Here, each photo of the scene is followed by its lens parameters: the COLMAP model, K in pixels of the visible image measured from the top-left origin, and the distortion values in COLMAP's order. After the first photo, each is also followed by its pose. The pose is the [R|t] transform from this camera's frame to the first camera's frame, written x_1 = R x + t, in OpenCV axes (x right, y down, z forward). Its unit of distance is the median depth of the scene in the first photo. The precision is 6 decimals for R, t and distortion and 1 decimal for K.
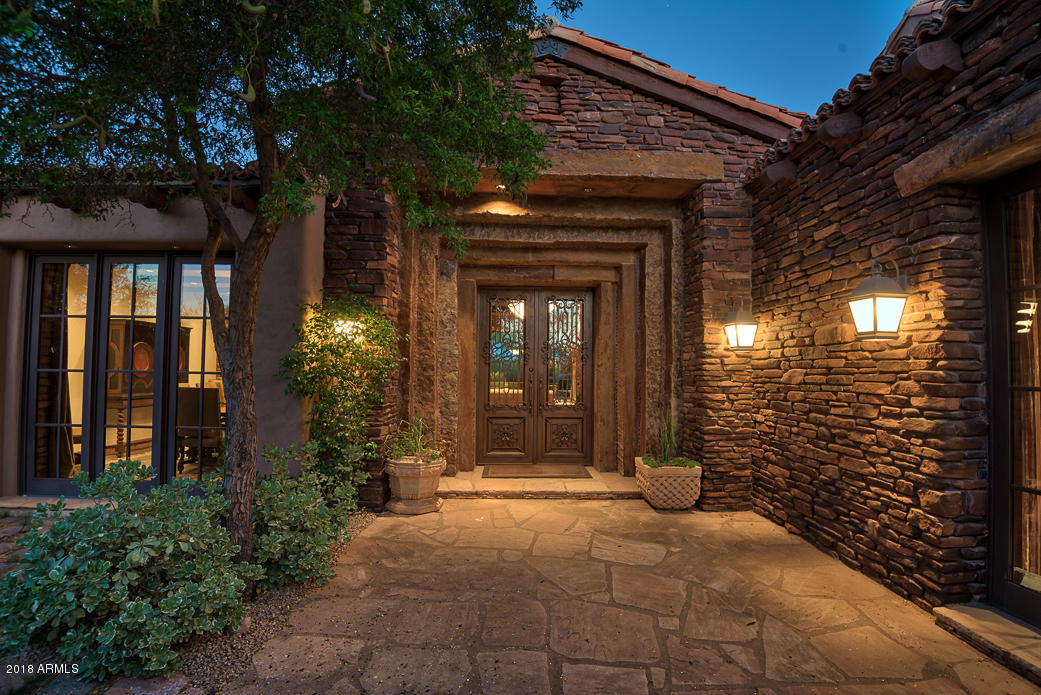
lens RADIAL K [[474.7, 0, 536.2], [0, 474.7, 345.6], [0, 0, 1]] dist [0.014473, -0.016492]
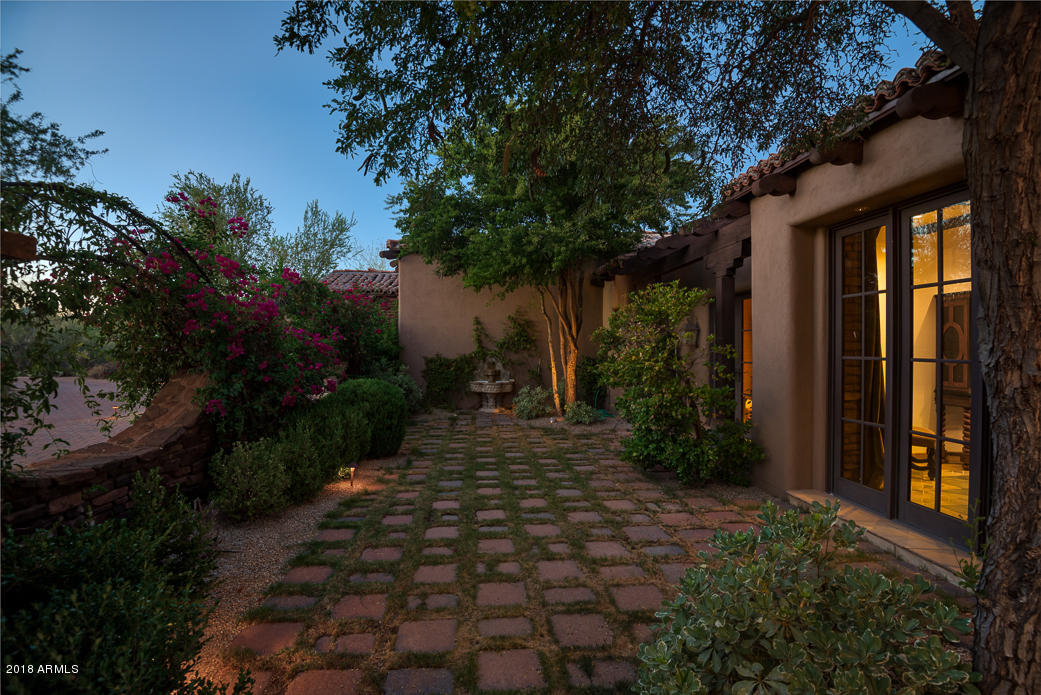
lens RADIAL K [[474.7, 0, 536.2], [0, 474.7, 345.6], [0, 0, 1]] dist [0.014473, -0.016492]
pose [[-0.002069, -0.005995, -0.999980, -0.147132], [0.029993, 0.999532, -0.006054, 0.016634], [0.999548, -0.030005, -0.001888, 0.415120]]
